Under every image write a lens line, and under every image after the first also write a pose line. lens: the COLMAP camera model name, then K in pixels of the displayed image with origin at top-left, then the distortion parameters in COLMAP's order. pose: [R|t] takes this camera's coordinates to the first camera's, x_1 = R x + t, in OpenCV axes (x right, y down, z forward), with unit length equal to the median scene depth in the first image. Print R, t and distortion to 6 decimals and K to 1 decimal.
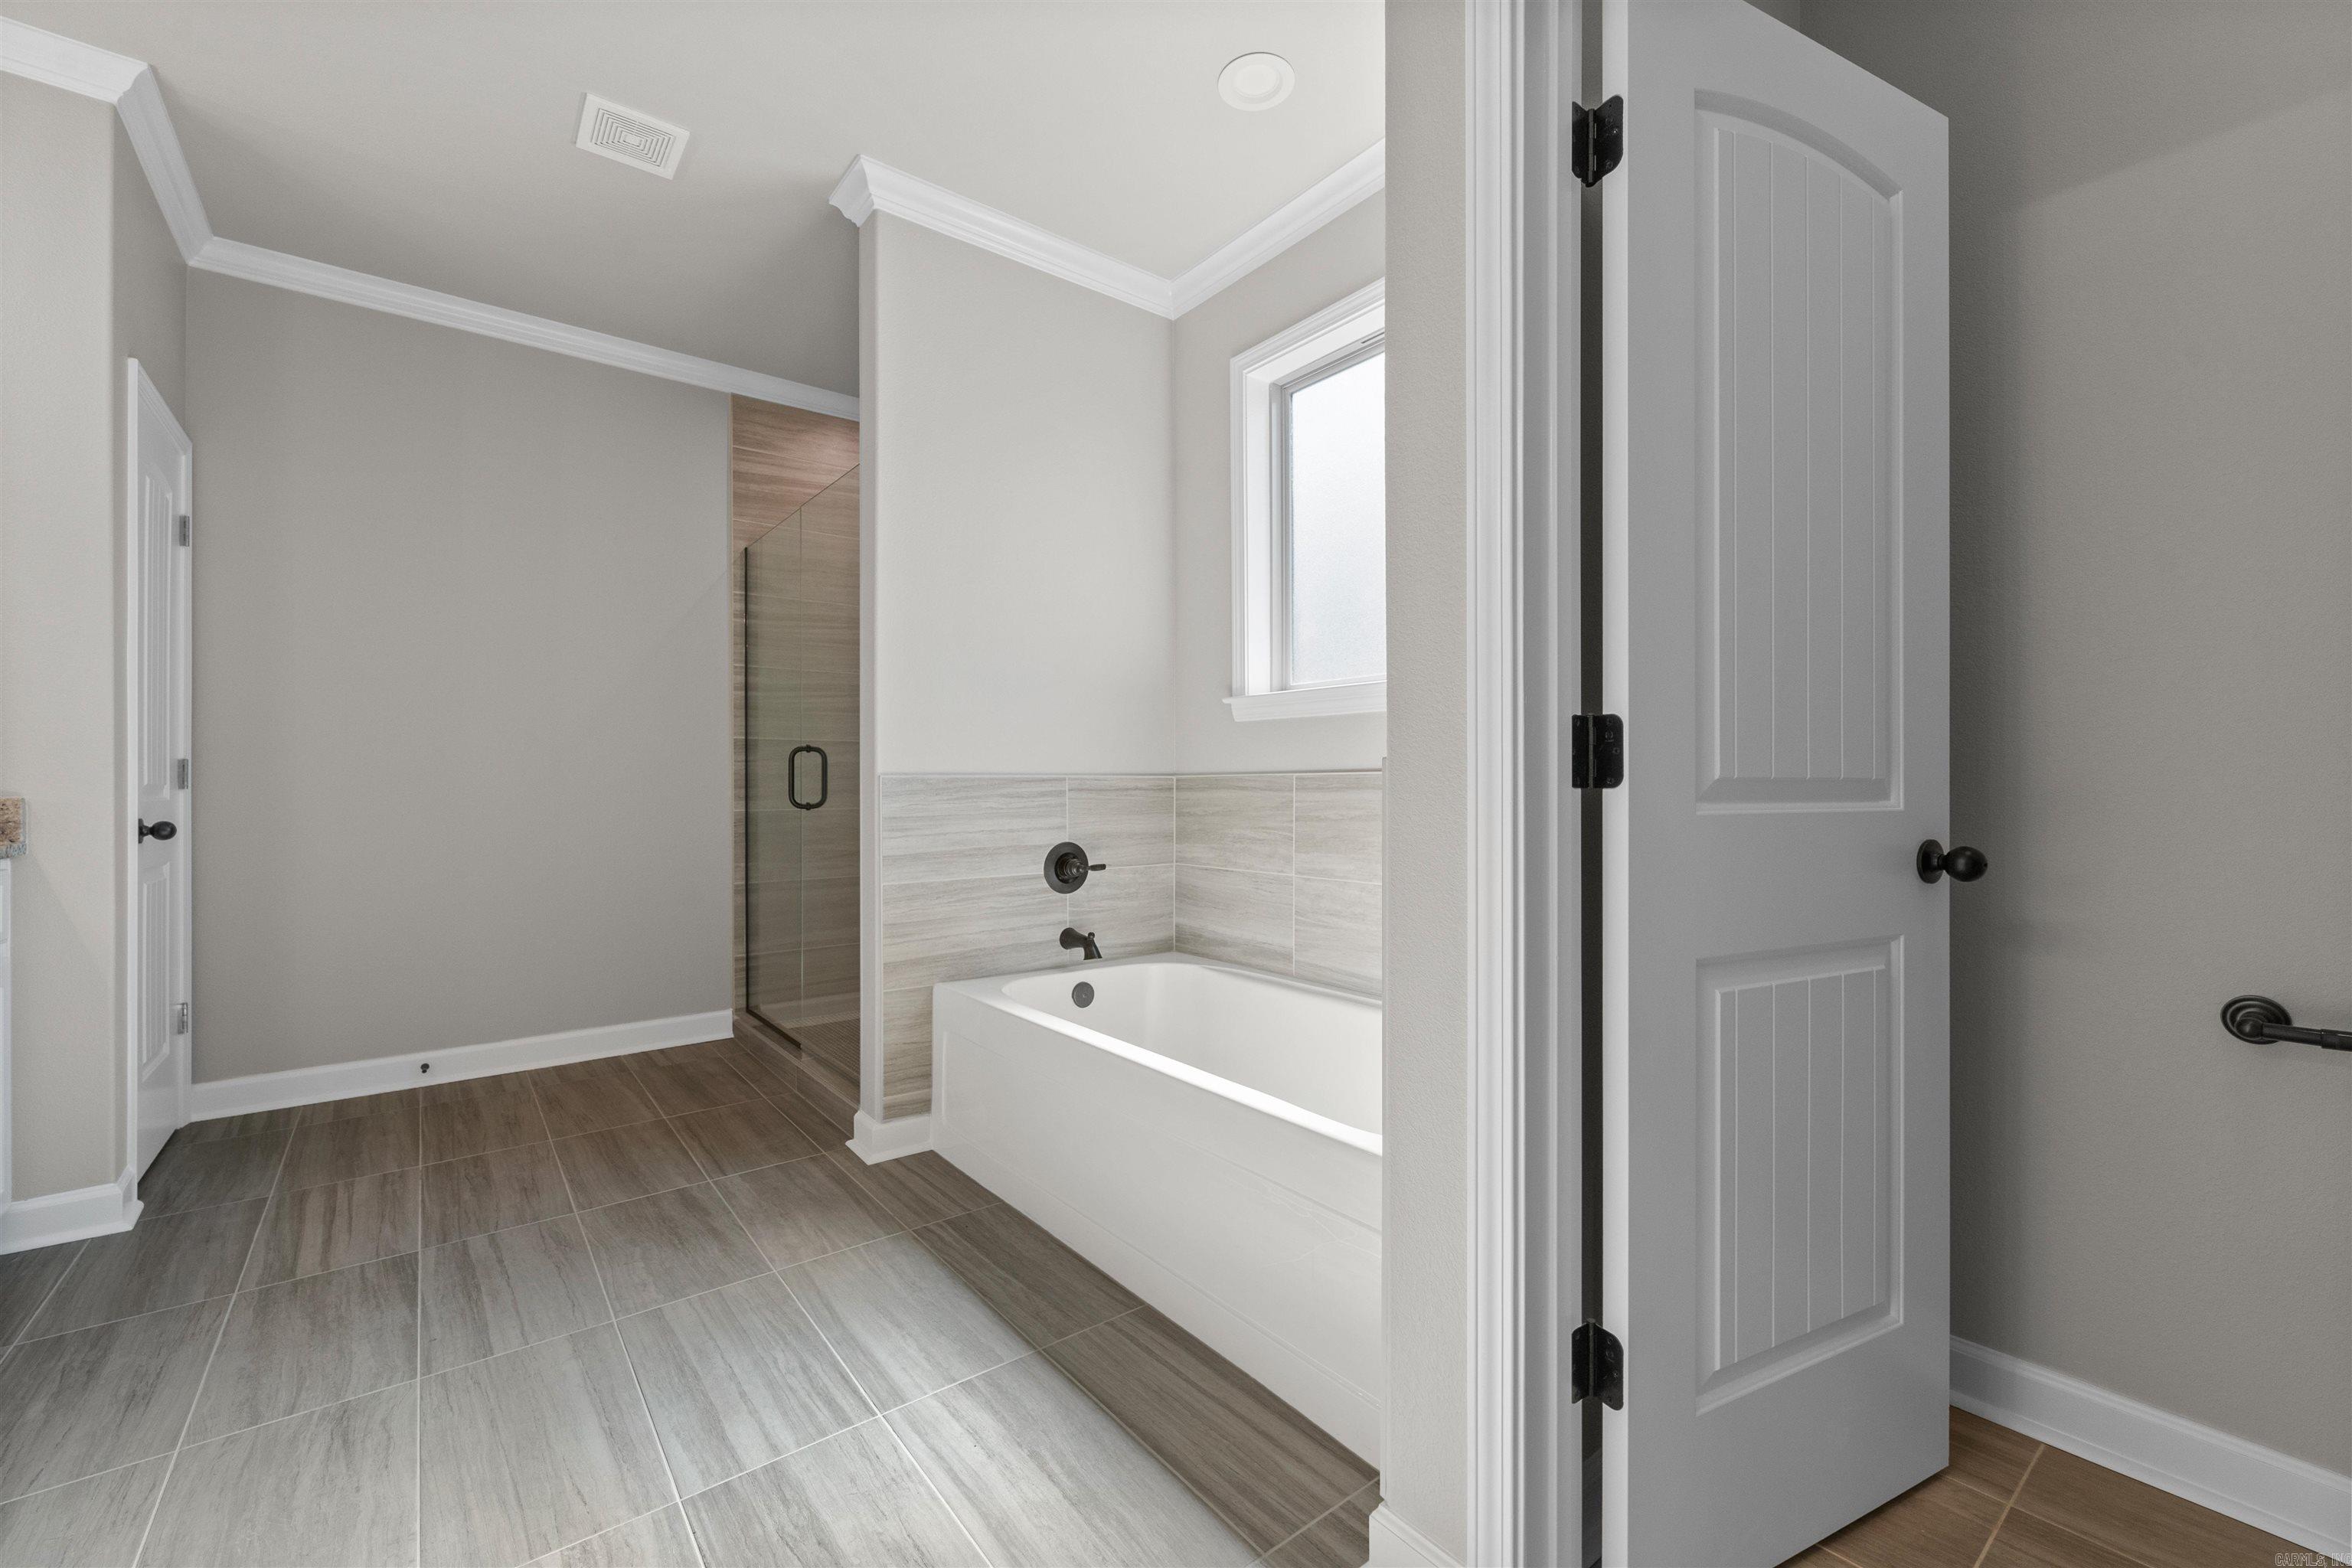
lens RADIAL K [[962.3, 0, 1178.6], [0, 962.3, 787.7], [0, 0, 1]] dist [0.006777, -0.003811]
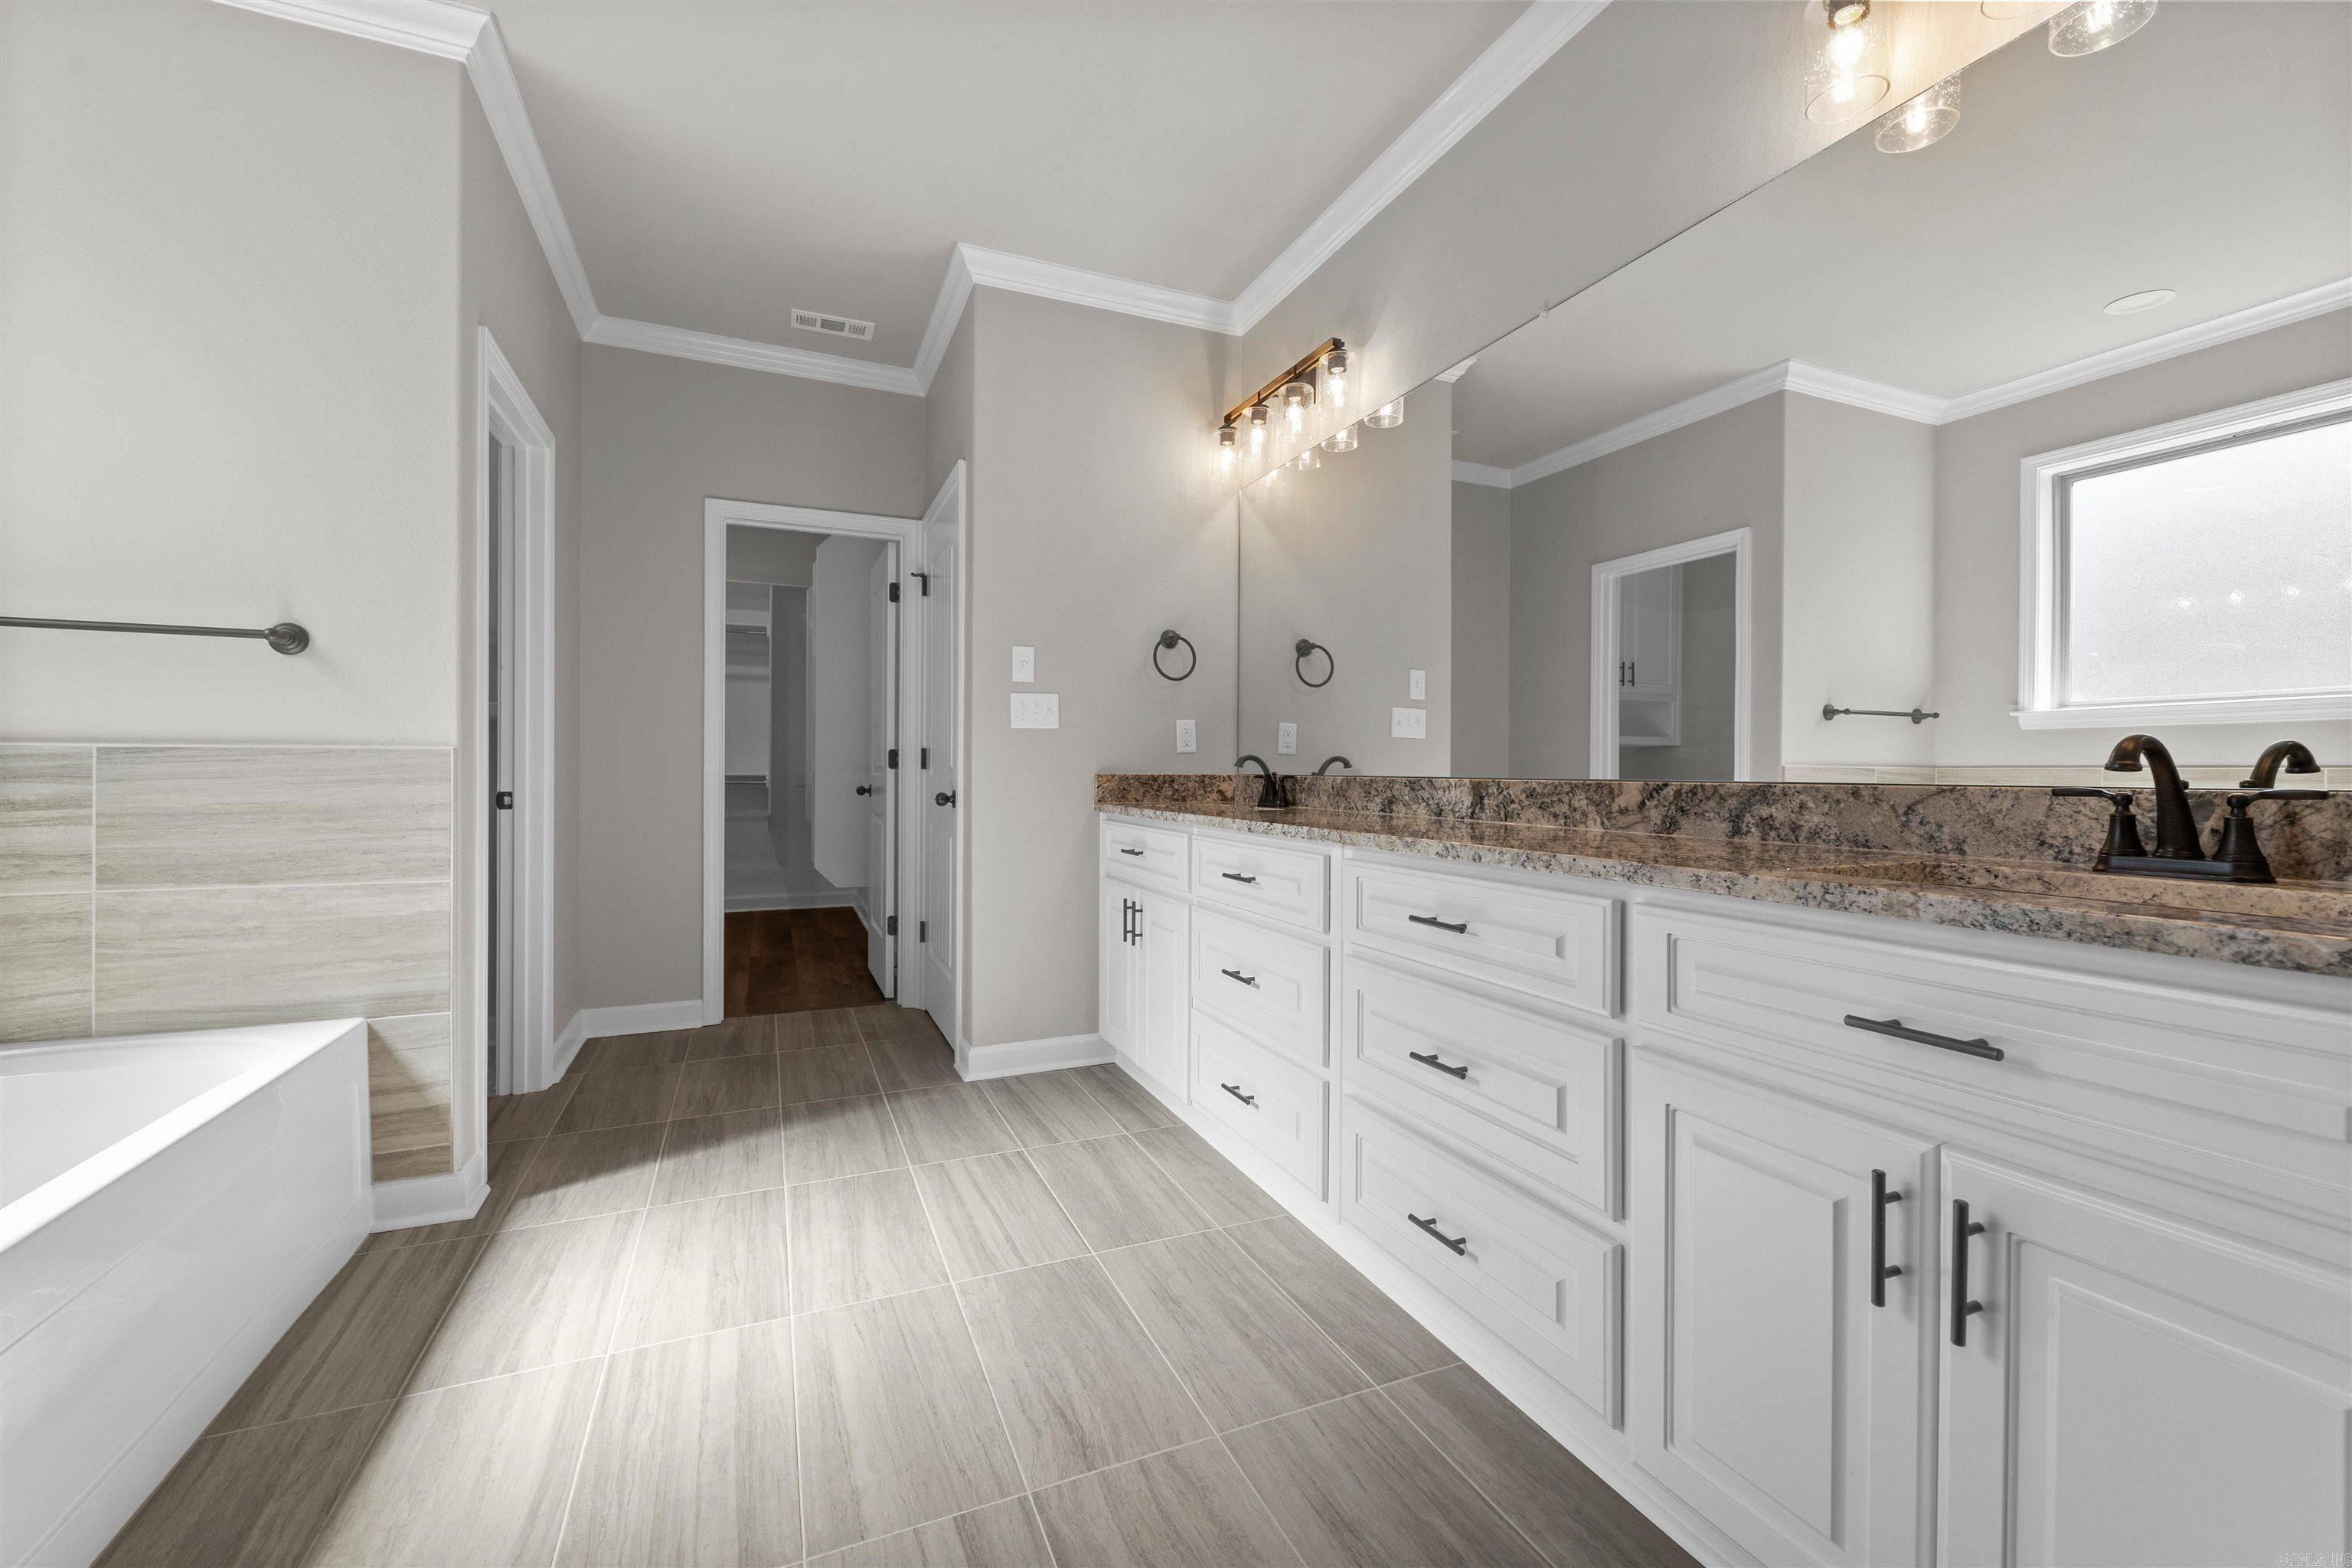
lens RADIAL K [[962.3, 0, 1186.1], [0, 962.3, 758.9], [0, 0, 1]] dist [0.006777, -0.003811]
pose [[-0.968391, -0.000421, 0.249438, -0.776230], [-0.004050, 0.999893, -0.014035, 0.002814], [-0.249405, -0.014602, -0.968289, 1.223974]]
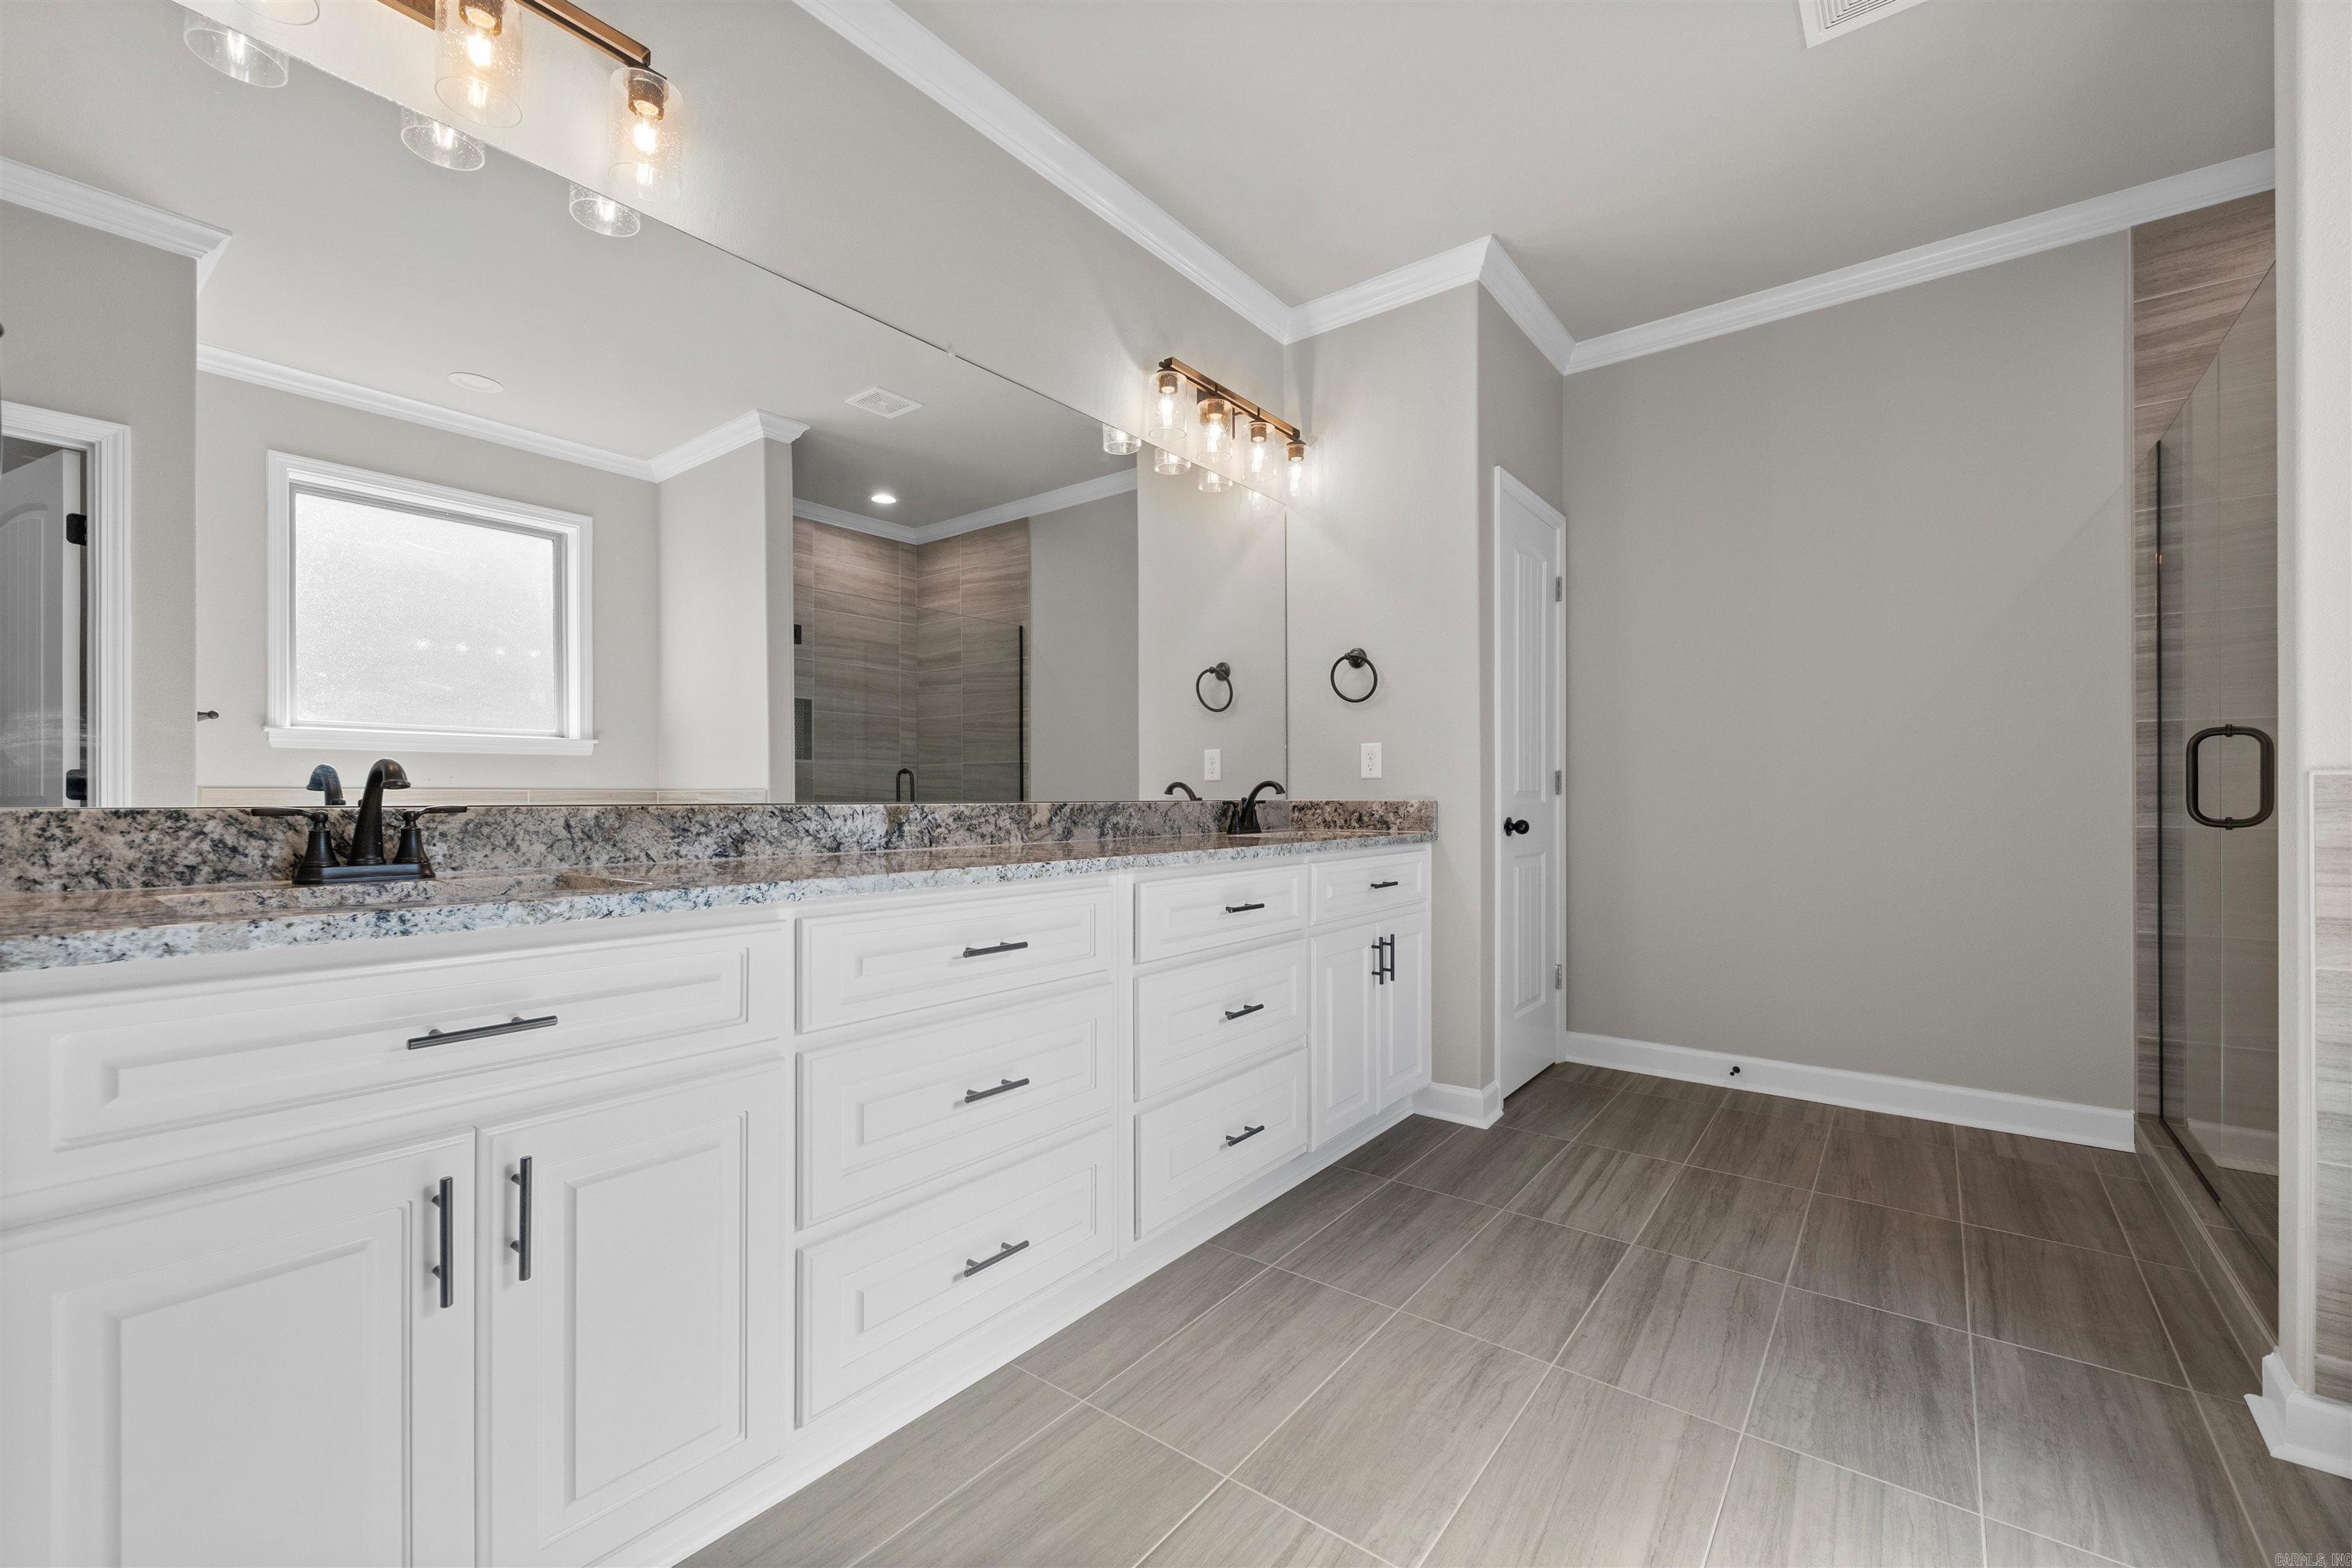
lens RADIAL K [[962.3, 0, 1160.0], [0, 962.3, 795.0], [0, 0, 1]] dist [0.006777, -0.003811]
pose [[0.229019, 0.002251, -0.973419, 0.085667], [0.000611, 0.999997, 0.002456, -0.001796], [0.973422, -0.001158, 0.229017, 0.244701]]
